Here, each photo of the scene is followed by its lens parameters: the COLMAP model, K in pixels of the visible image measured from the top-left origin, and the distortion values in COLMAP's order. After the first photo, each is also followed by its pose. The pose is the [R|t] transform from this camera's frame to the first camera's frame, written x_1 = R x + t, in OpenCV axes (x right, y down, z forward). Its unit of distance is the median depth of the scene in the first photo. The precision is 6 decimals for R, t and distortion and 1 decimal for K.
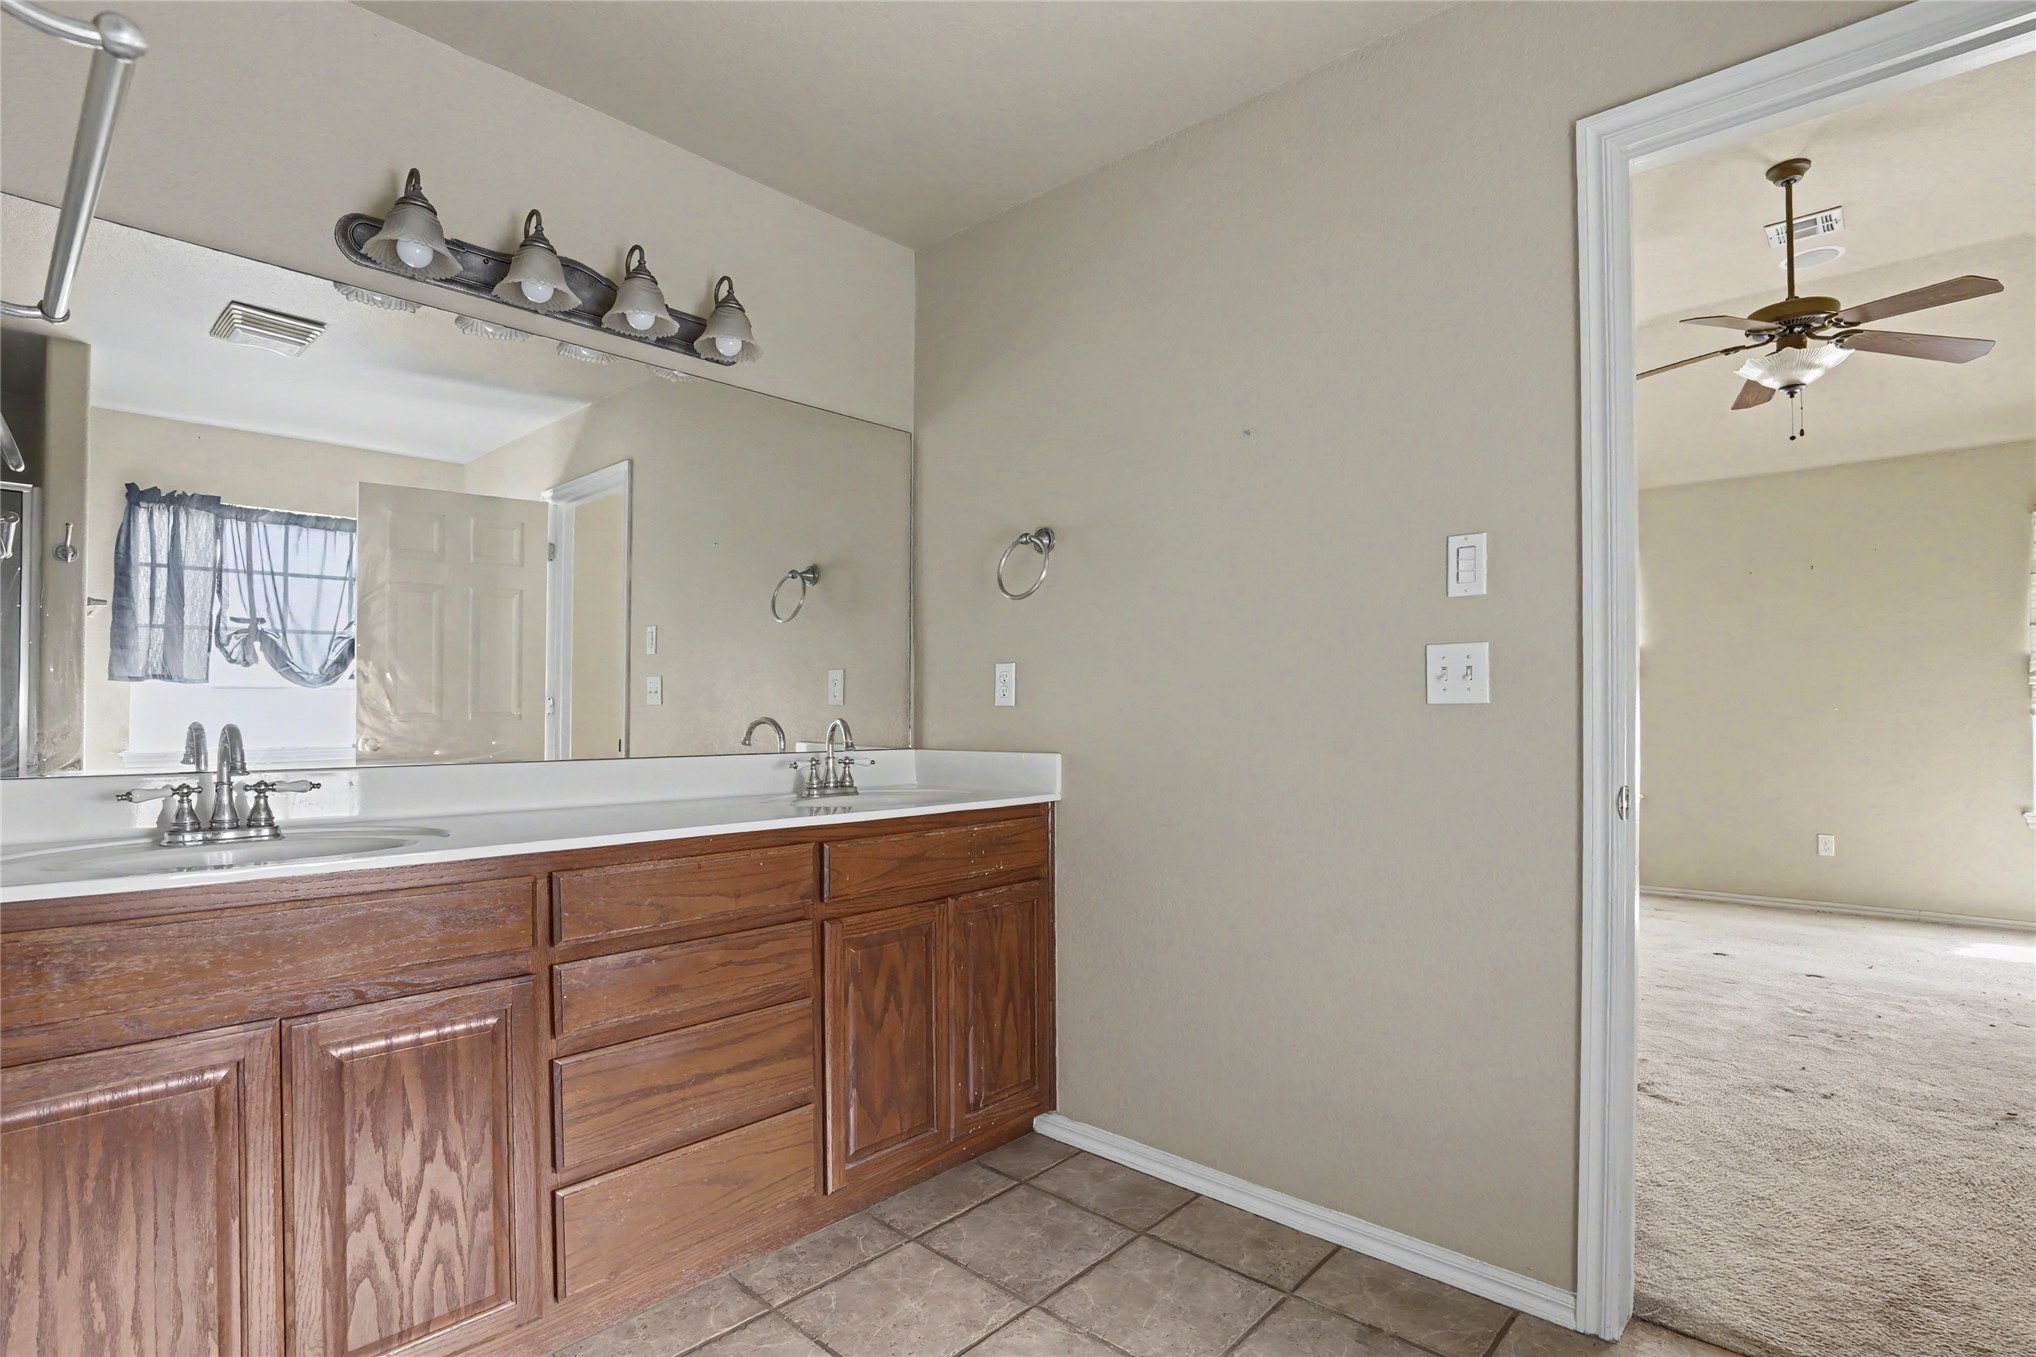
lens RADIAL K [[994.5, 0, 1009.7], [0, 994.5, 706.1], [0, 0, 1]] dist [-0.021382, 0.002320]
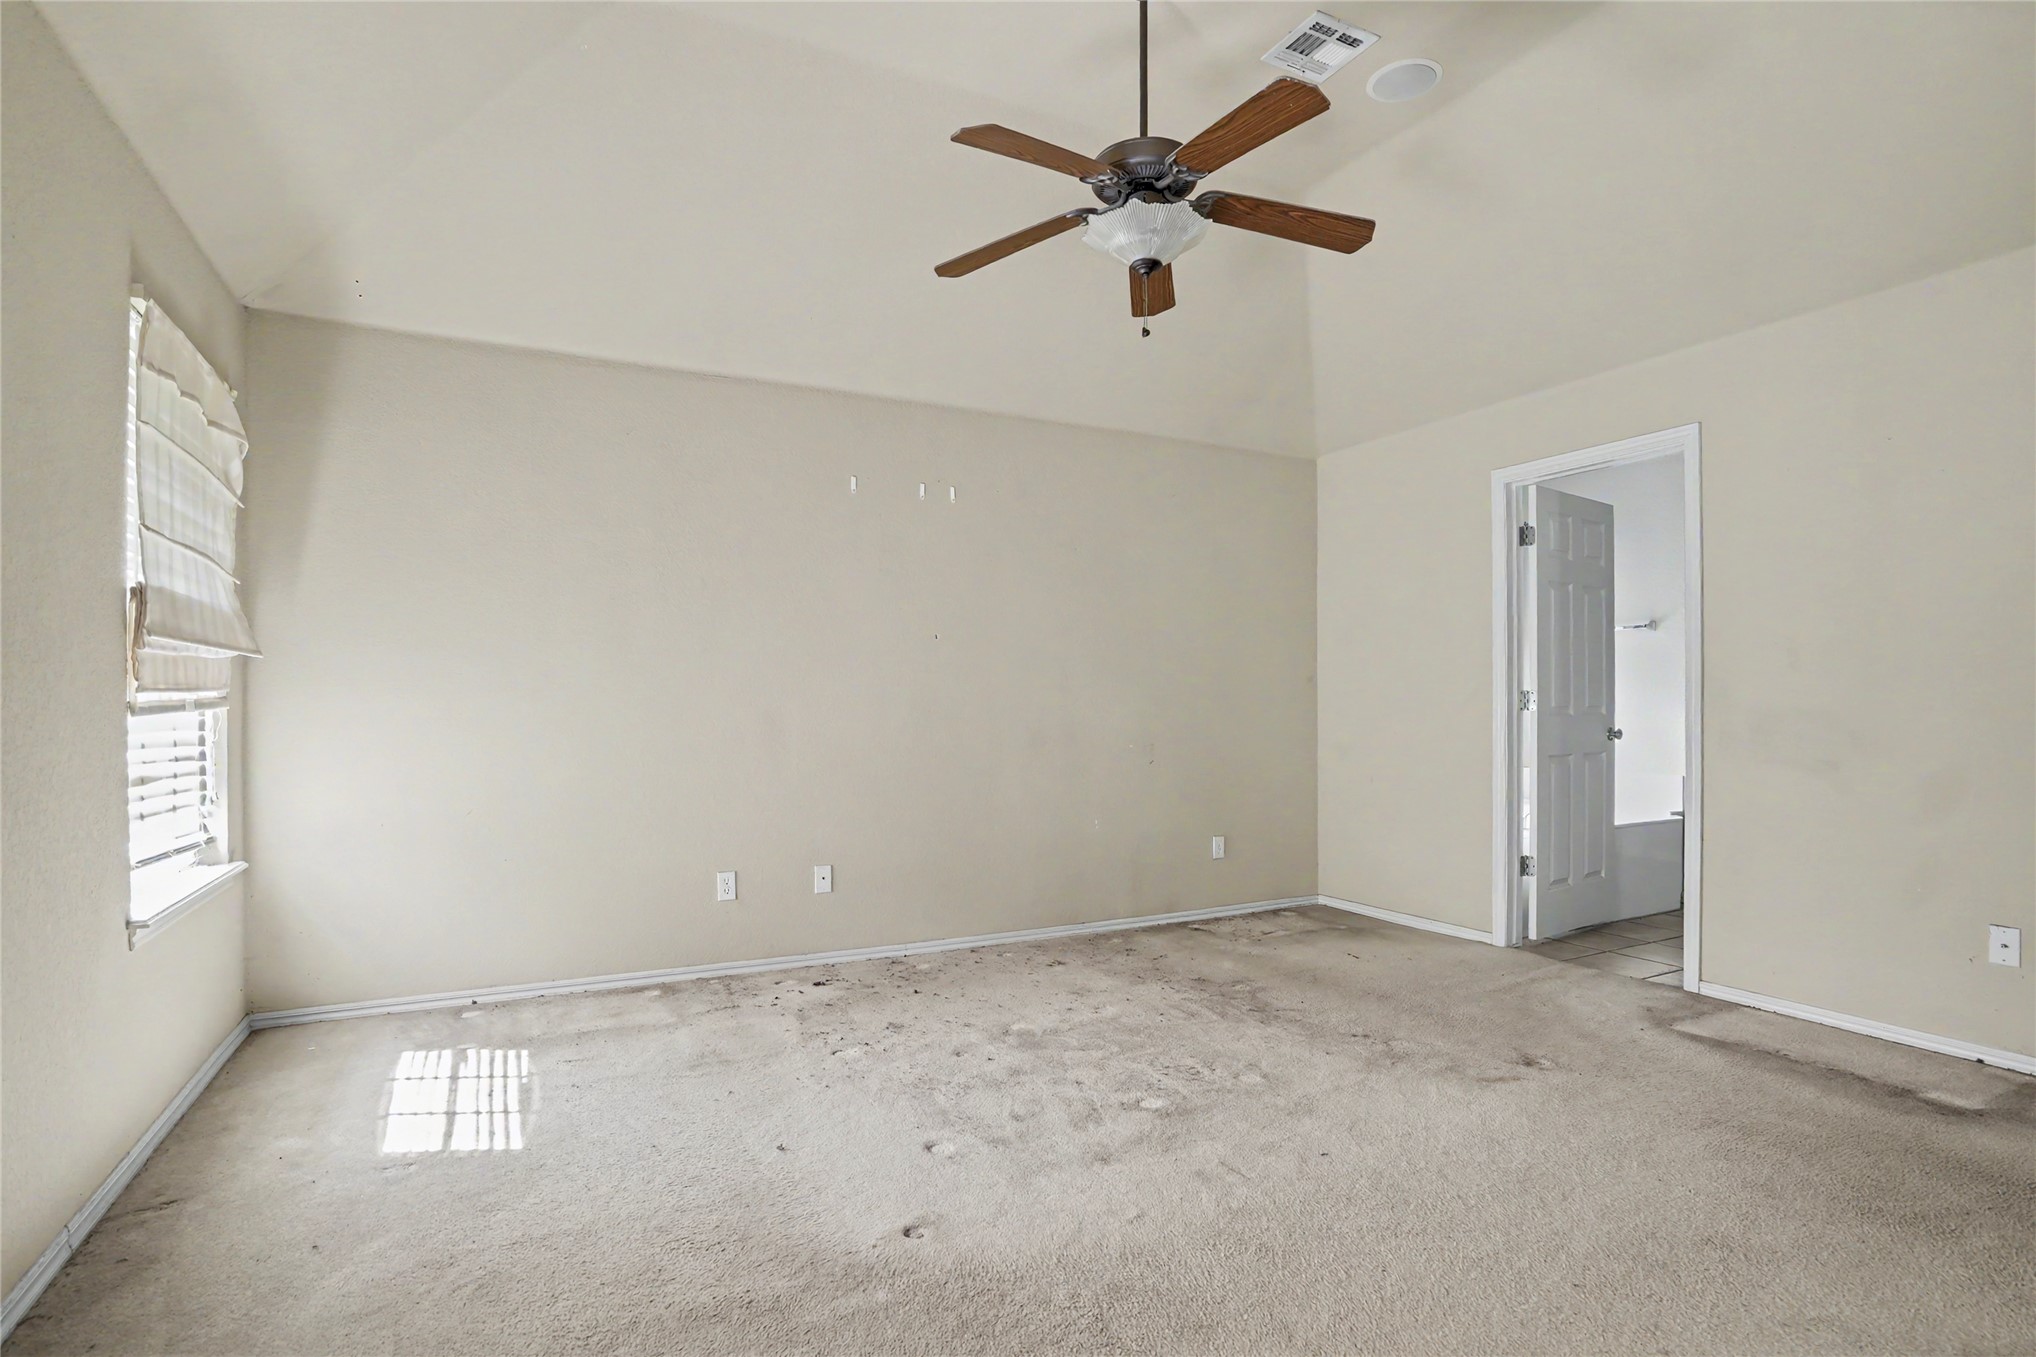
lens RADIAL K [[994.5, 0, 1009.7], [0, 994.5, 706.1], [0, 0, 1]] dist [-0.021382, 0.002320]
pose [[-0.932755, -0.001034, 0.360509, 0.249413], [-0.001167, 0.999999, -0.000151, 0.002417], [-0.360509, -0.000562, -0.932756, 0.672886]]
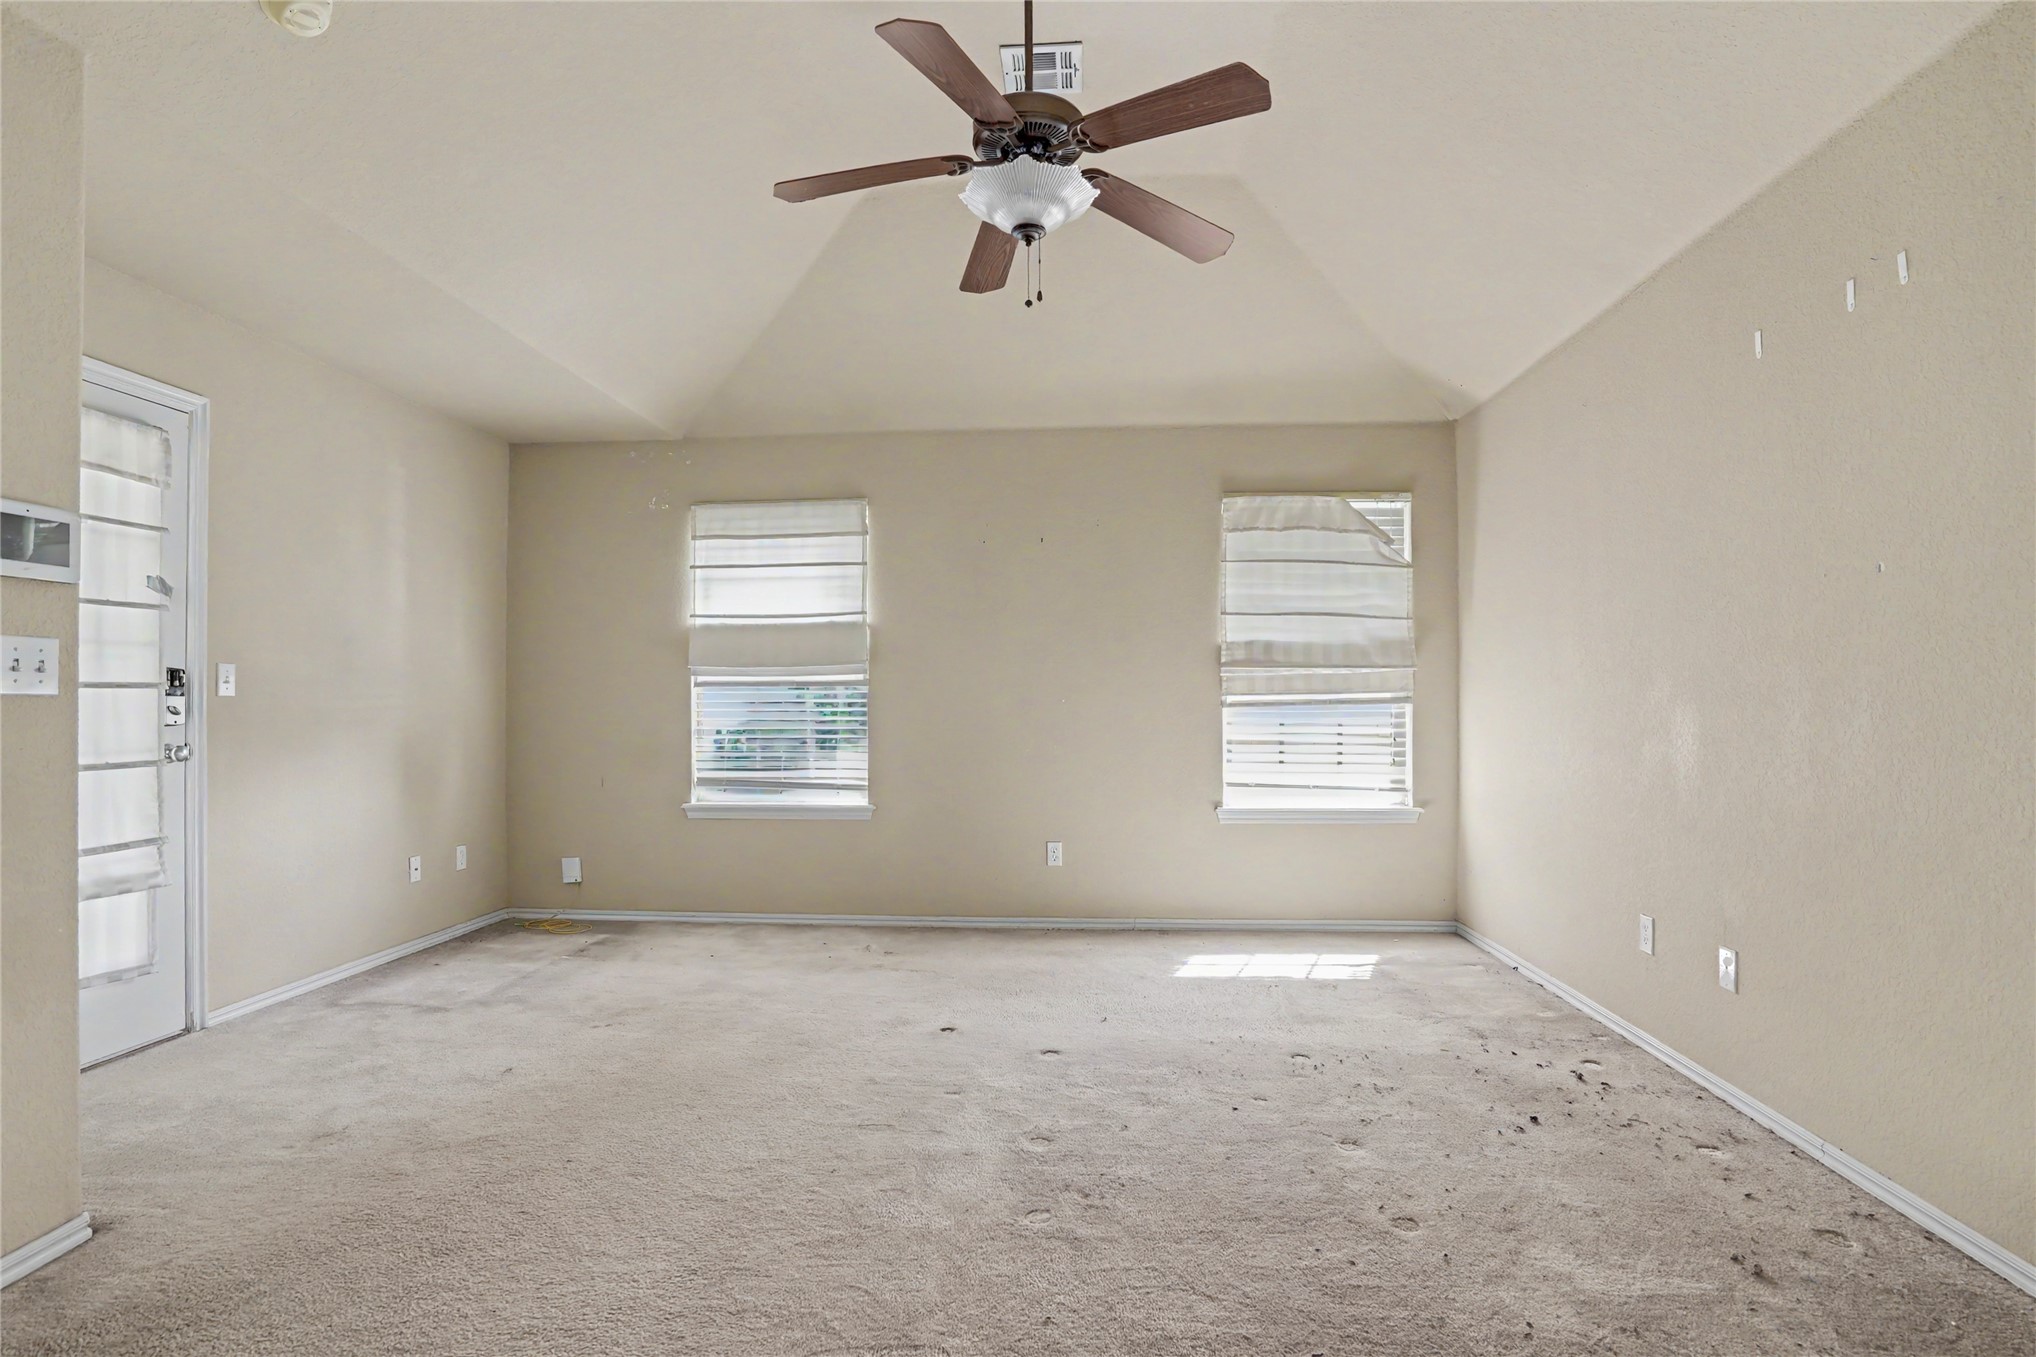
lens RADIAL K [[959.3, 0, 1019.9], [0, 959.3, 674.4], [0, 0, 1]] dist [-0.064183, 0.025138]
pose [[0.782910, 0.017877, 0.621879, 0.155246], [0.000296, 0.999576, -0.029106, 0.002158], [-0.622135, 0.022972, 0.782573, 0.197420]]
